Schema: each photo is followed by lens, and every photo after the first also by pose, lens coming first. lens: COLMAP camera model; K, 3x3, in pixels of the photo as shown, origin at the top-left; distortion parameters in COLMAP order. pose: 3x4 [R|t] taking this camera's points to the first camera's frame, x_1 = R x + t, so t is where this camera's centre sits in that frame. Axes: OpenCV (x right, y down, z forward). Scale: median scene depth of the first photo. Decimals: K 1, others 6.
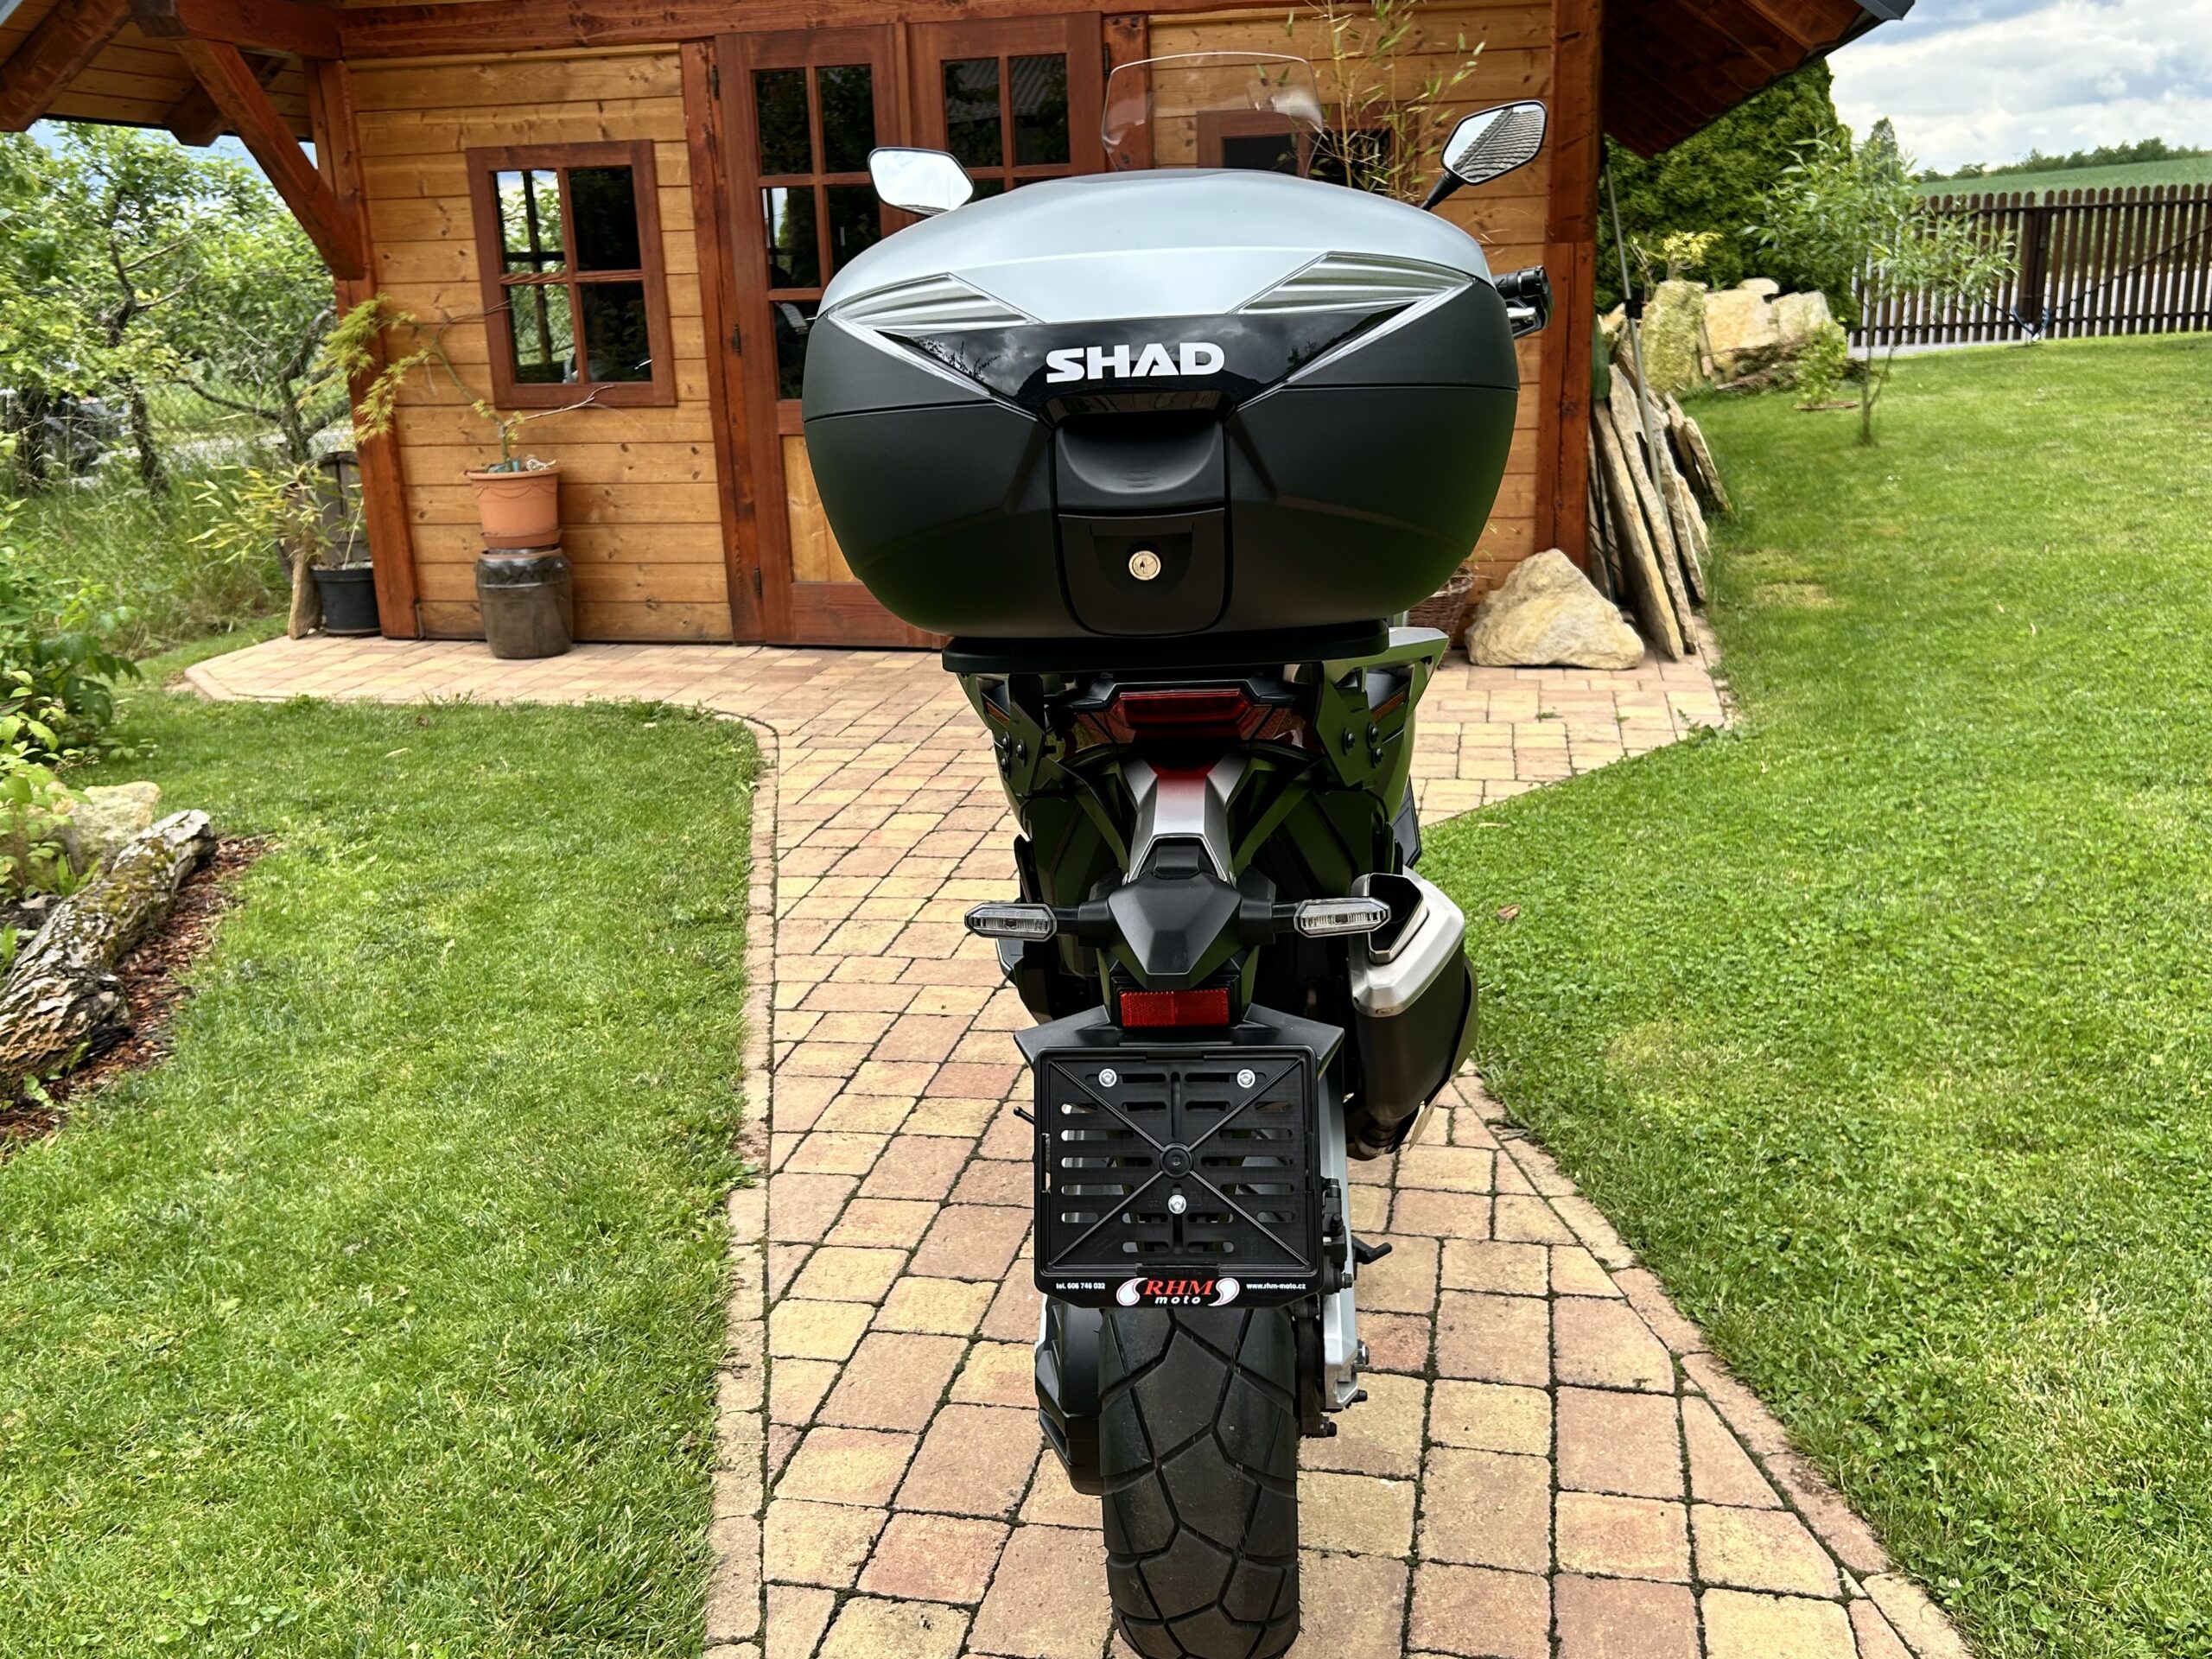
lens RADIAL K [[1979.8, 0, 1100.6], [0, 1979.8, 821.8], [0, 0, 1]] dist [0.085432, -0.176866]
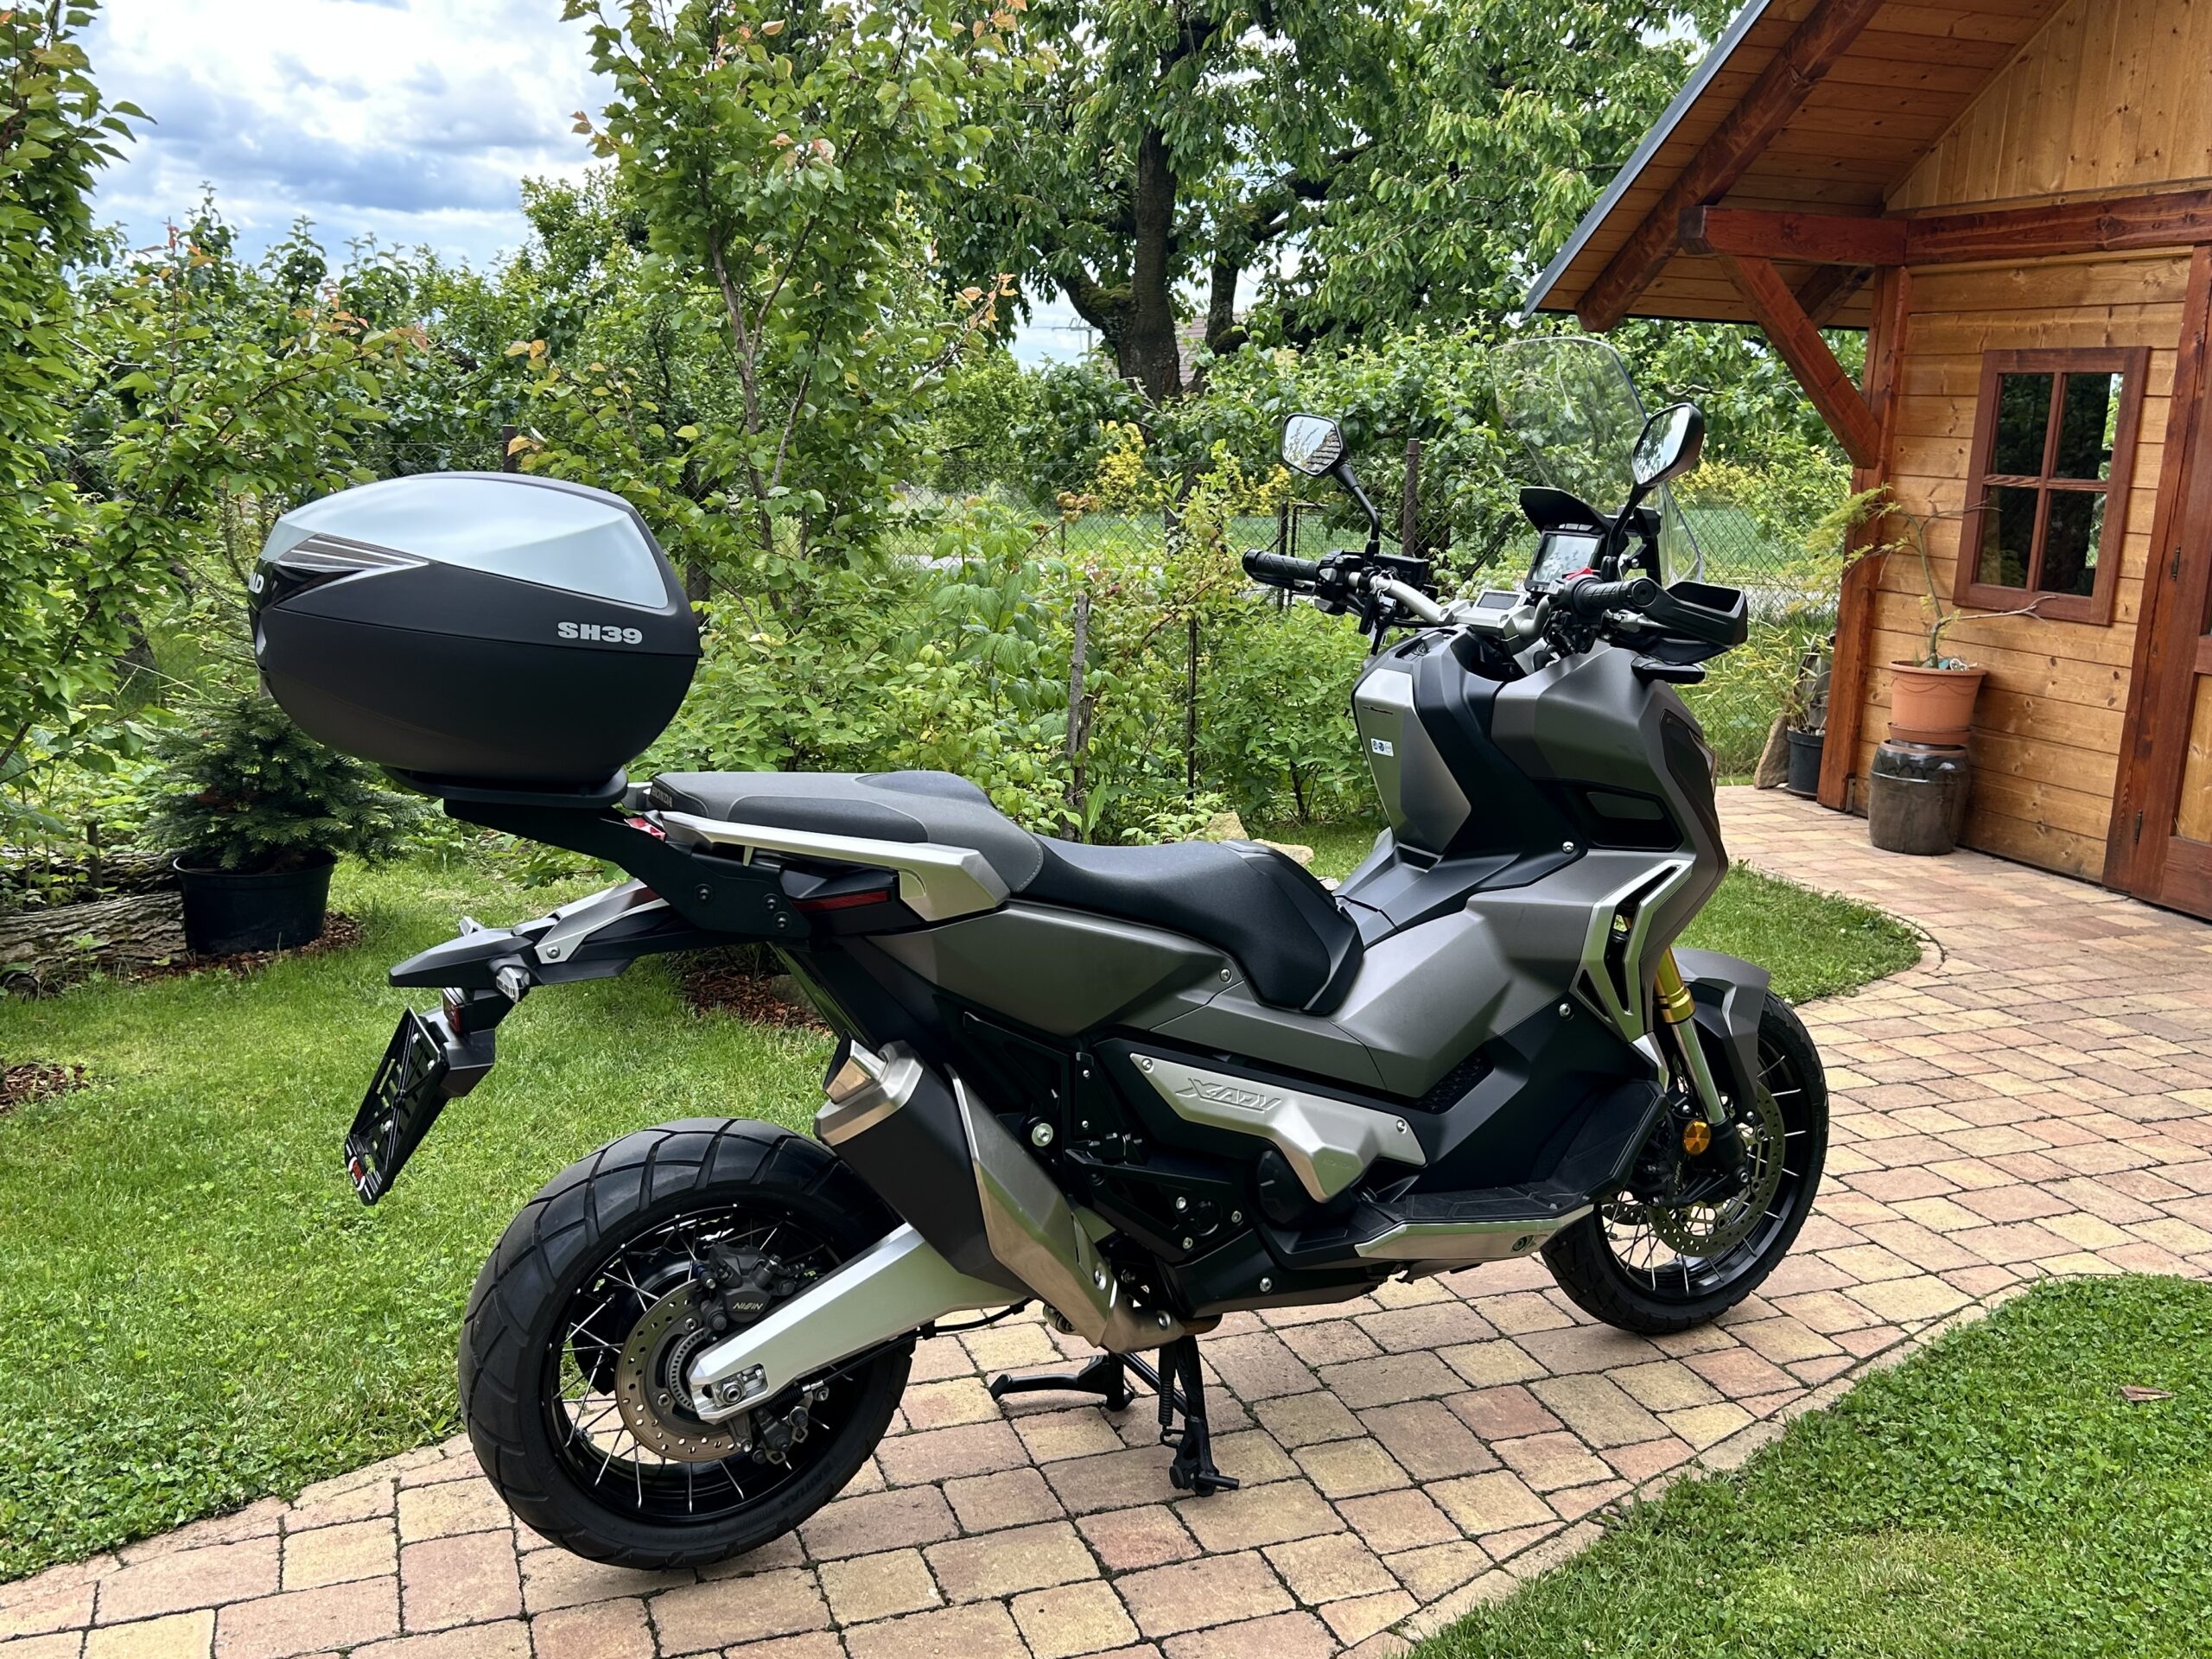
lens RADIAL K [[2012.9, 0, 1106.0], [0, 2012.9, 829.5], [0, 0, 1]] dist [0.015979, 0.015705]
pose [[0.529721, 0.221752, -0.818671, 0.685951], [-0.276930, 0.957539, 0.080179, -0.134251], [0.801689, 0.184242, 0.568638, 0.229029]]
